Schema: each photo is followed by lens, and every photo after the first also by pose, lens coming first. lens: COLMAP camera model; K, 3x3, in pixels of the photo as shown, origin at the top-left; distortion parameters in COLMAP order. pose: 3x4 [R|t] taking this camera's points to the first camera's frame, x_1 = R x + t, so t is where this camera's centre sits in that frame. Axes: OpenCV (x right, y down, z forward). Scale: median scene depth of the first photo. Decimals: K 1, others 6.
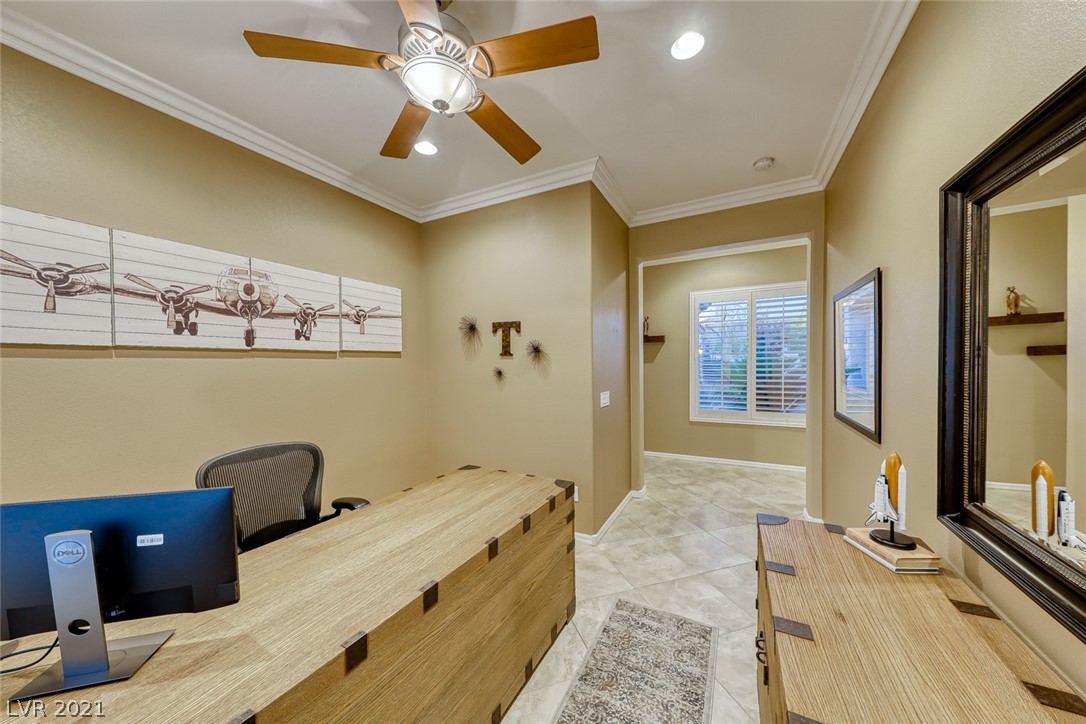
lens RADIAL K [[373.7, 0, 538.6], [0, 373.7, 368.3], [0, 0, 1]] dist [0.011511, -0.001200]
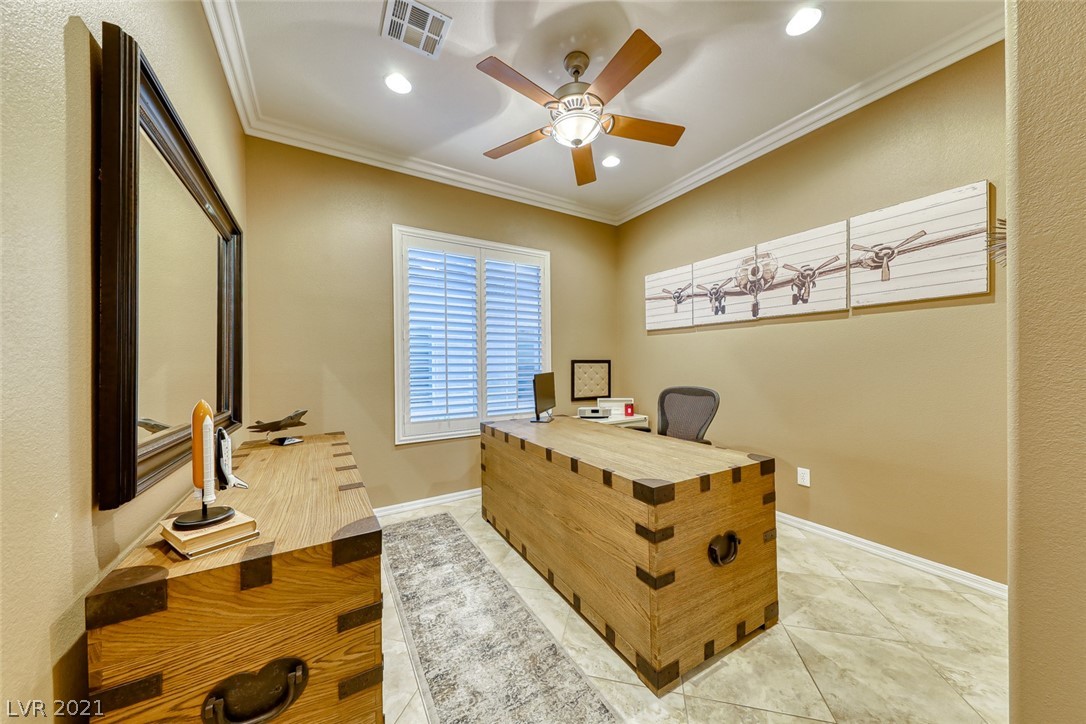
lens RADIAL K [[373.7, 0, 550.3], [0, 373.7, 361.2], [0, 0, 1]] dist [0.011511, -0.001200]
pose [[-0.521004, 0.010577, -0.853489, 0.657093], [0.000802, 0.999929, 0.011901, 0.075326], [0.853554, 0.005516, -0.520975, 1.067897]]
